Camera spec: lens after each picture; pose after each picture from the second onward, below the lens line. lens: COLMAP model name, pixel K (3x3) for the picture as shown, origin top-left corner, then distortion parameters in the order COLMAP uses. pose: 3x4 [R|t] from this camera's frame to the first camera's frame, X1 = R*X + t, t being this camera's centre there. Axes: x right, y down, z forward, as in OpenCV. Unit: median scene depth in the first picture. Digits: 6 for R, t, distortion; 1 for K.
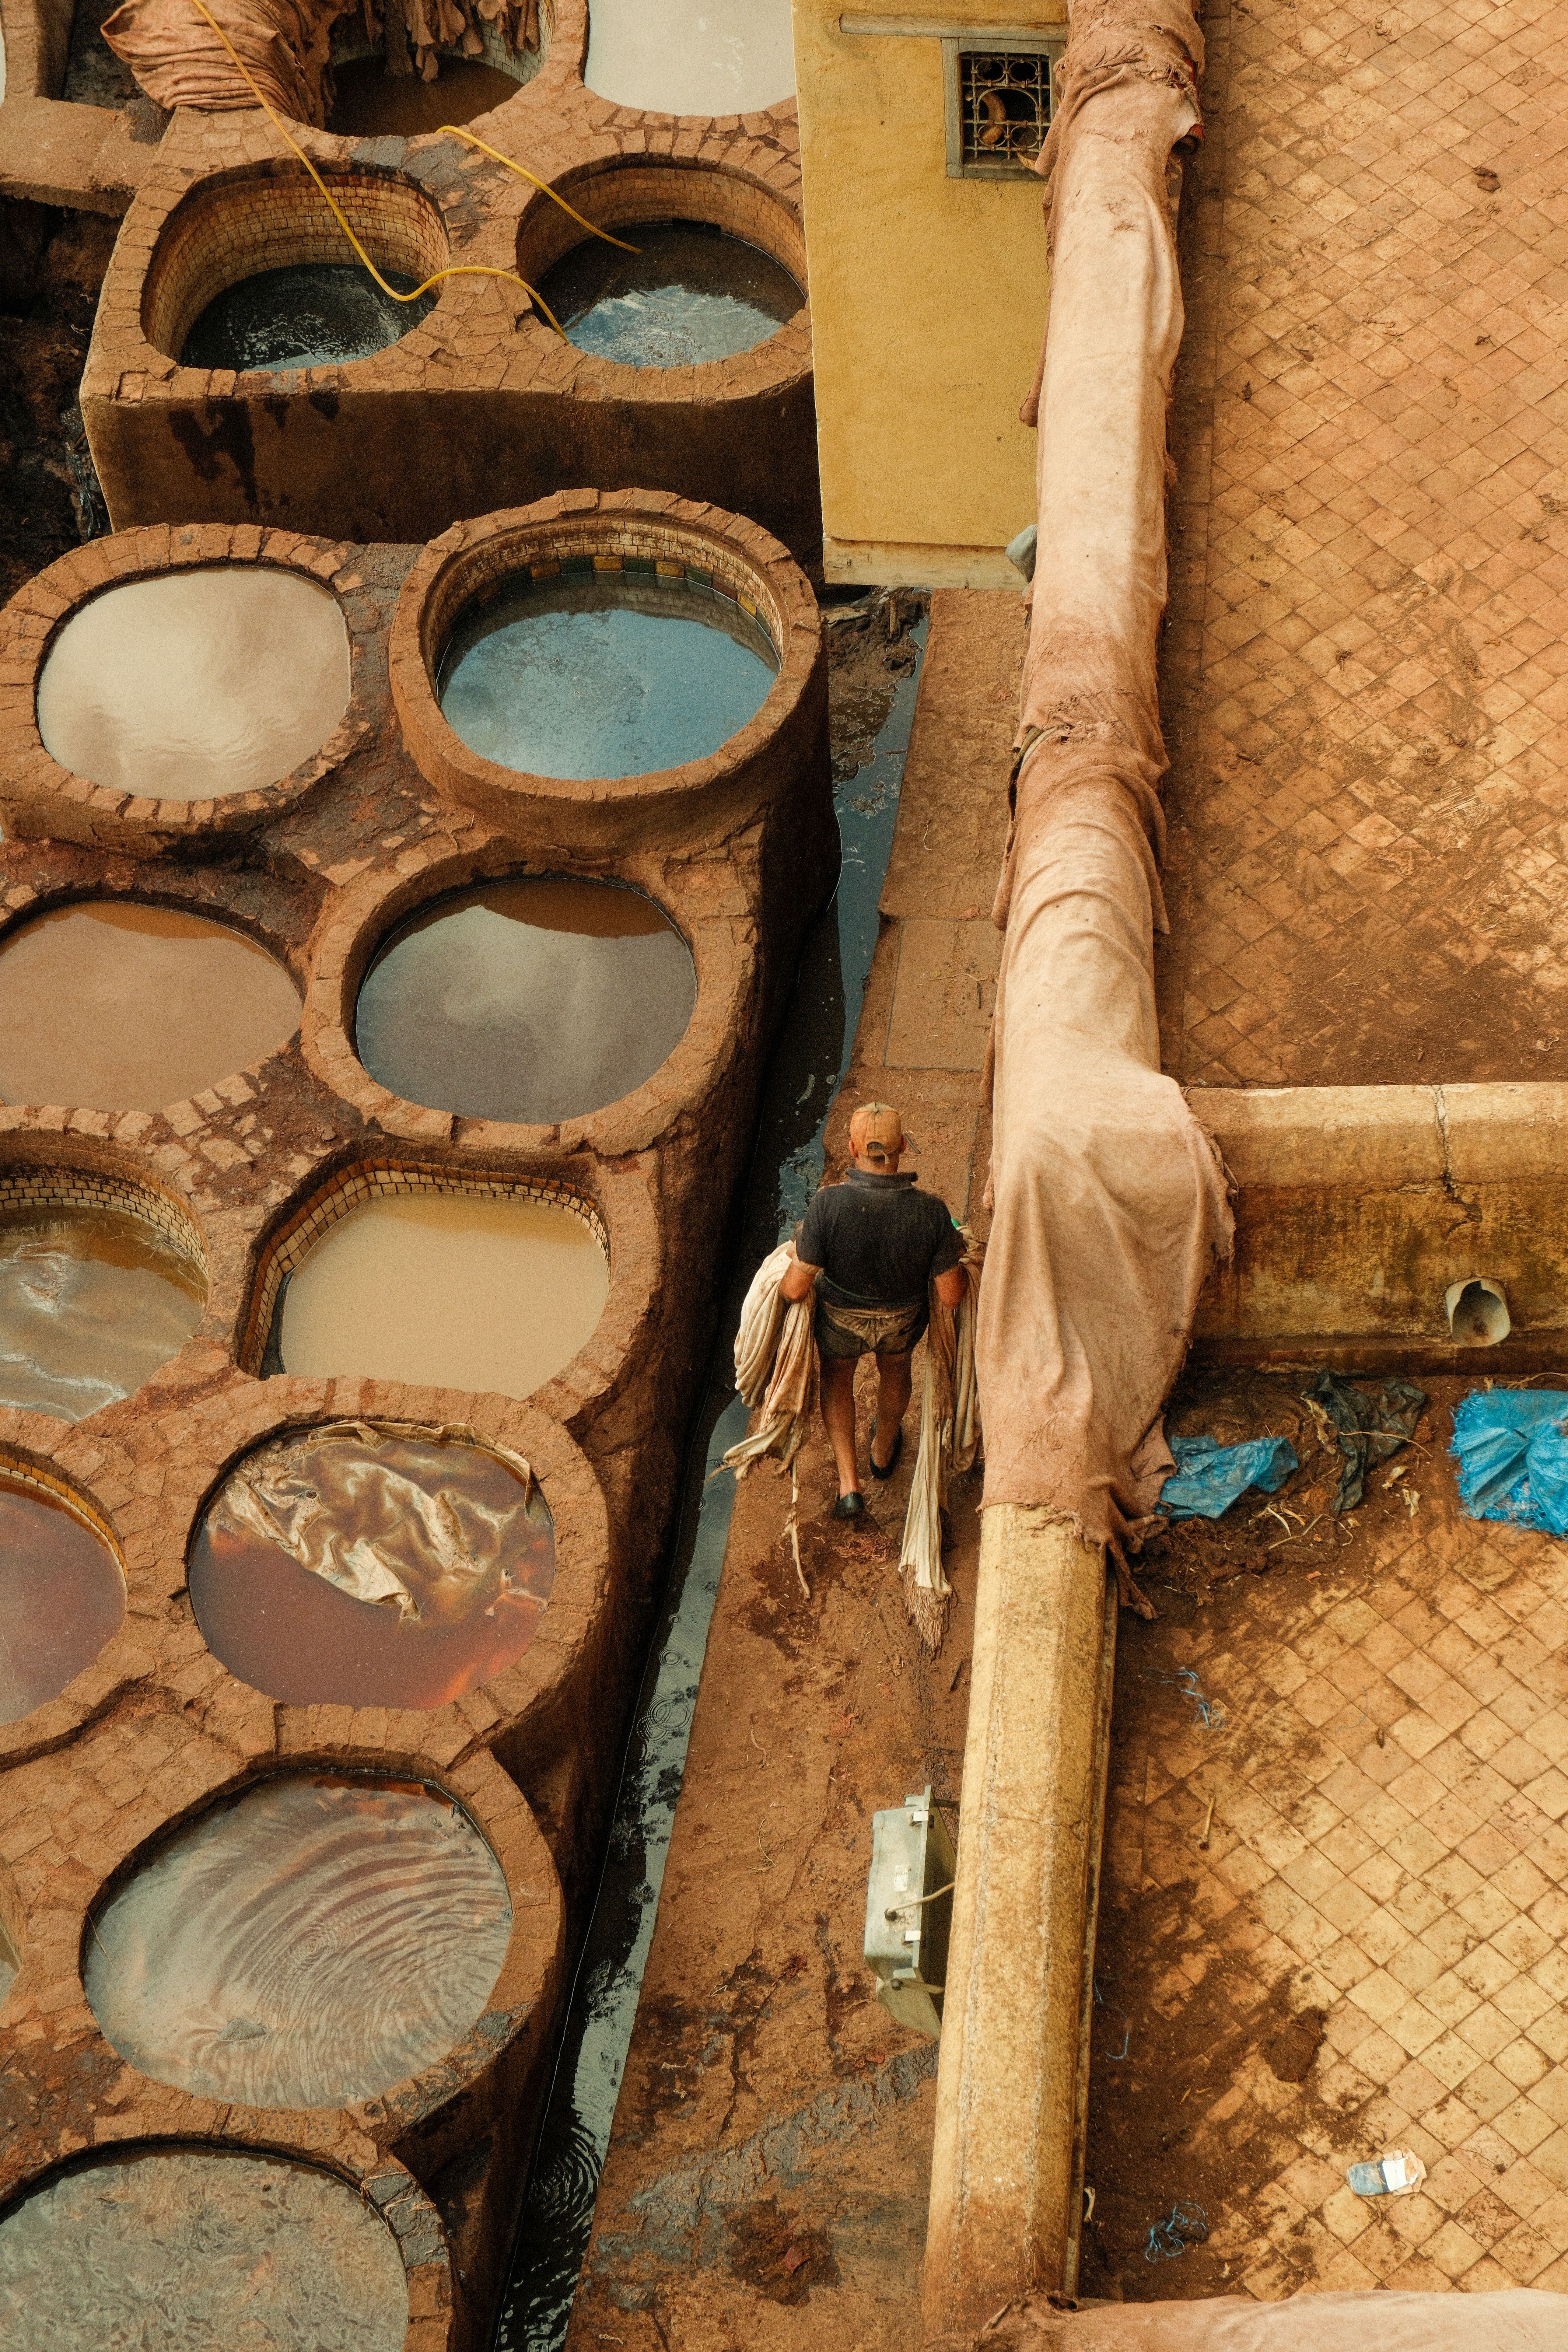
lens RADIAL K [[5469.6, 0, 777.0], [0, 5469.6, 1085.6], [0, 0, 1]] dist [-0.049299, 2.597232]
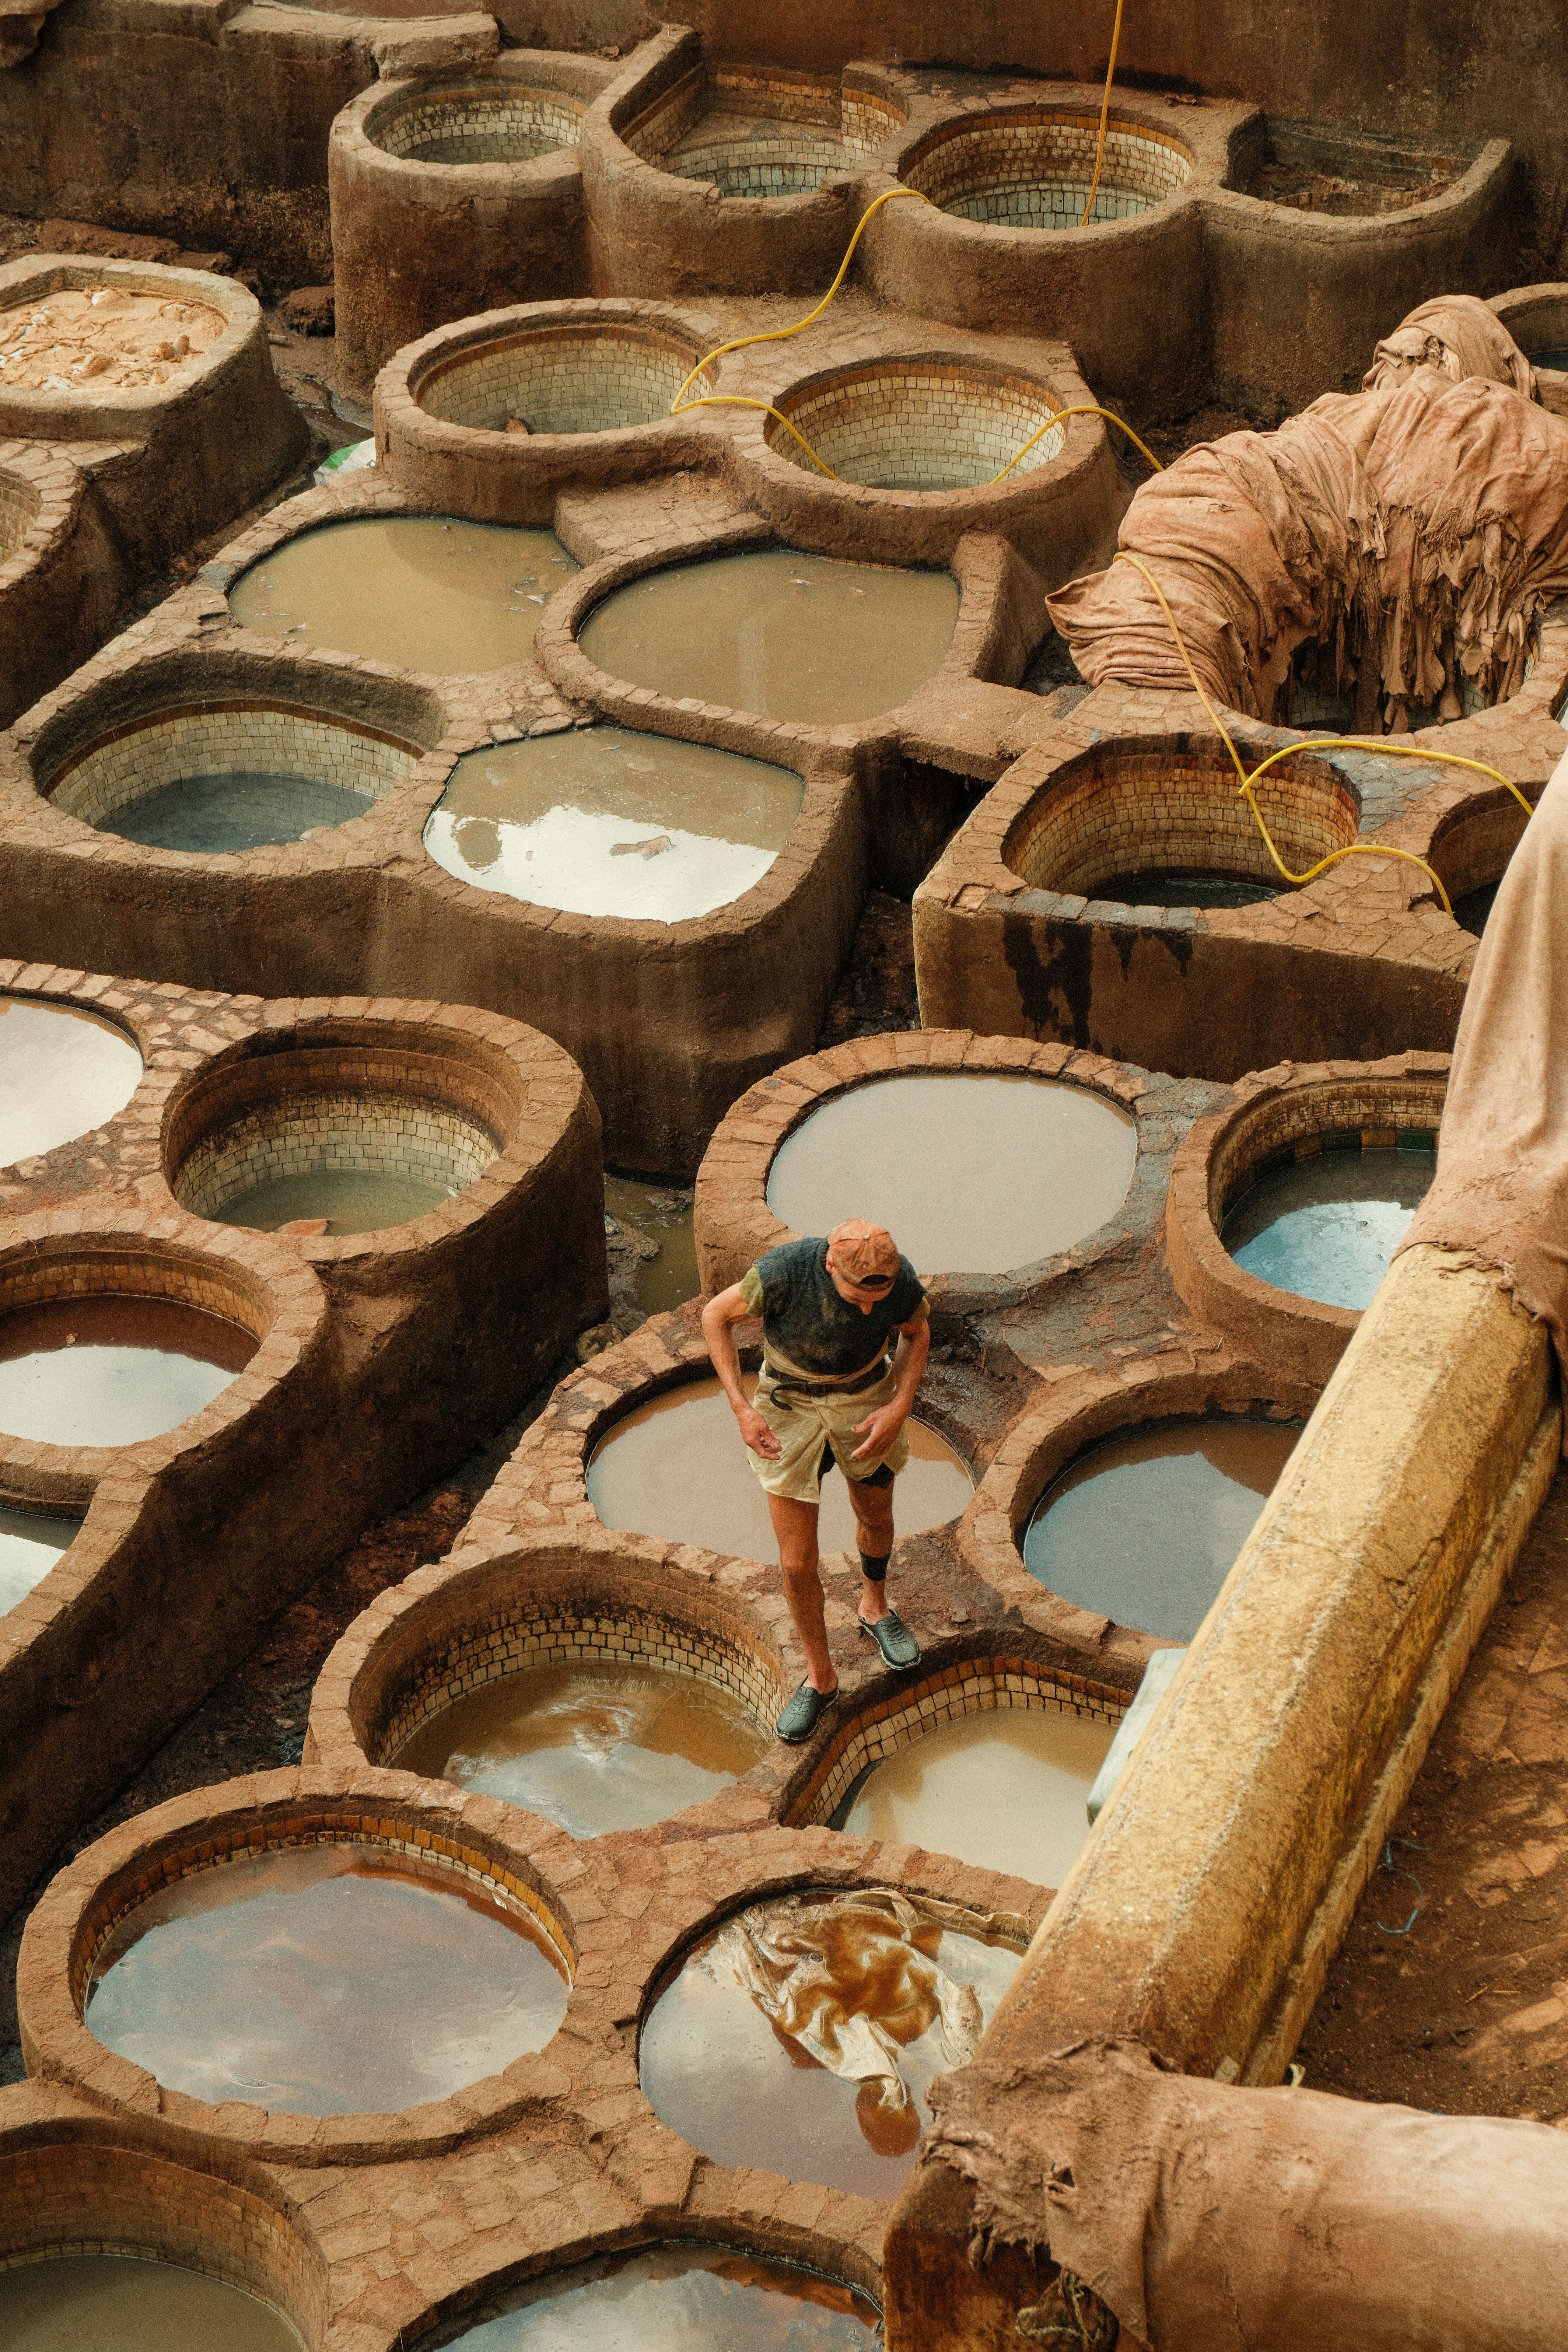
lens RADIAL K [[5650.3, 0, 788.7], [0, 5650.3, 914.7], [0, 0, 1]] dist [0.030577, 0.874178]
pose [[0.962482, 0.168984, -0.212302, 0.053321], [-0.218836, 0.946009, -0.239120, 0.109737], [0.160432, 0.276608, 0.947496, 0.133702]]
